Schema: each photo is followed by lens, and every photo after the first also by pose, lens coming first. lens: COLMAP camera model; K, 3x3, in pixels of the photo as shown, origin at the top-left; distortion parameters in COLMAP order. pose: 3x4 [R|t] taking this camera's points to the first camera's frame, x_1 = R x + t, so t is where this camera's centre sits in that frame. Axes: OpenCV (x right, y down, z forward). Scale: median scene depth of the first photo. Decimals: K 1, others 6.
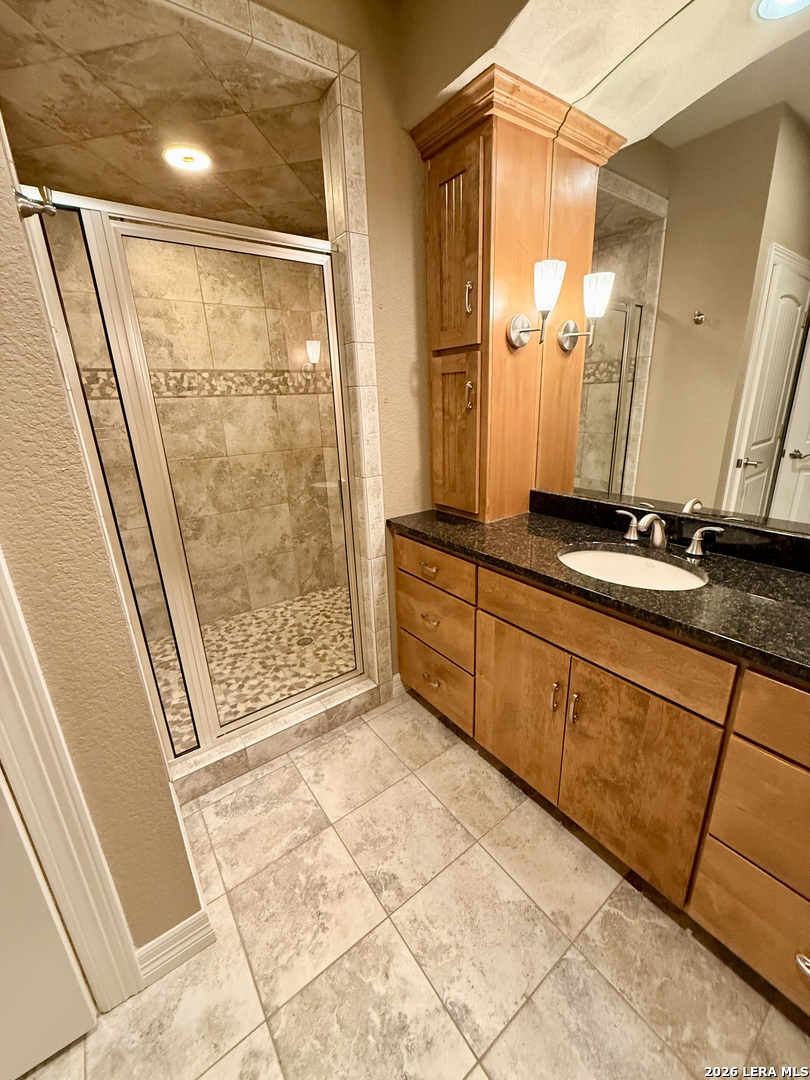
lens RADIAL K [[431.4, 0, 404.7], [0, 431.4, 534.6], [0, 0, 1]] dist [-0.000104, 0.000342]
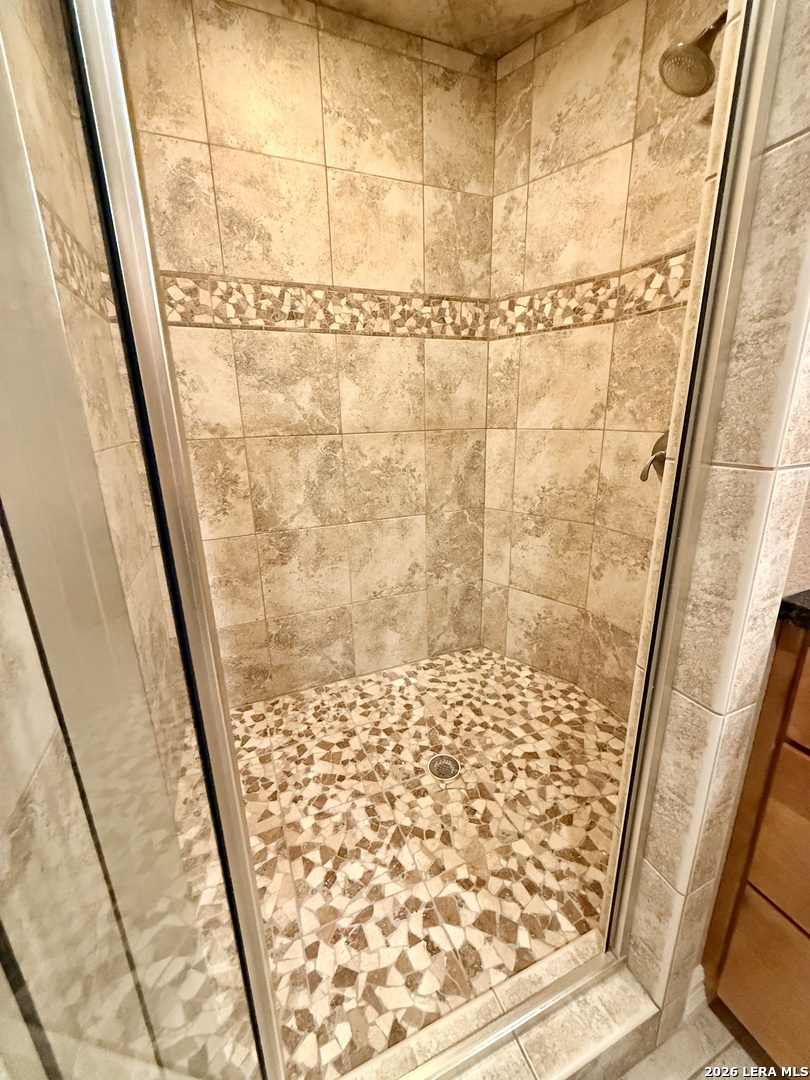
lens RADIAL K [[431.4, 0, 404.7], [0, 431.4, 534.6], [0, 0, 1]] dist [-0.000104, 0.000342]
pose [[0.972486, 0.079123, -0.219112, -0.186942], [-0.083275, 0.996479, -0.009764, -0.042600], [0.217568, 0.027742, 0.975651, 0.447100]]
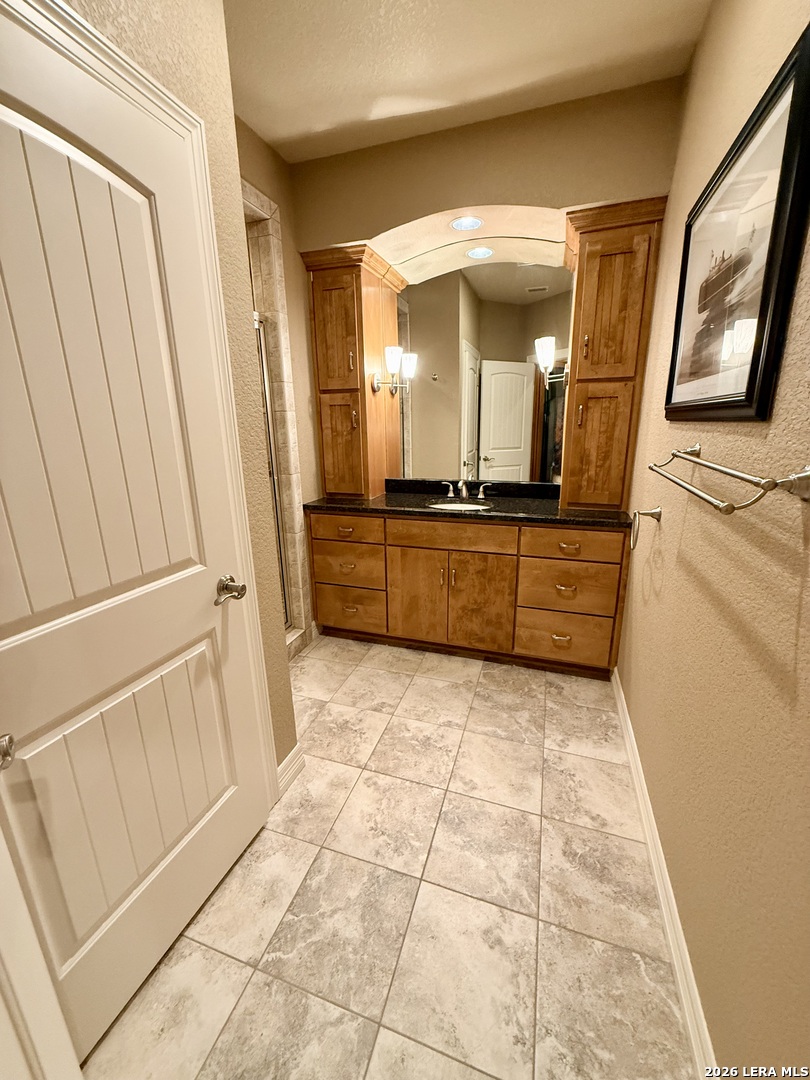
lens RADIAL K [[431.4, 0, 404.7], [0, 431.4, 534.6], [0, 0, 1]] dist [-0.000104, 0.000342]
pose [[0.818213, -0.124310, 0.561315, -0.419695], [0.157983, 0.987373, -0.011621, 0.096076], [-0.552783, 0.098187, 0.827520, -0.250759]]
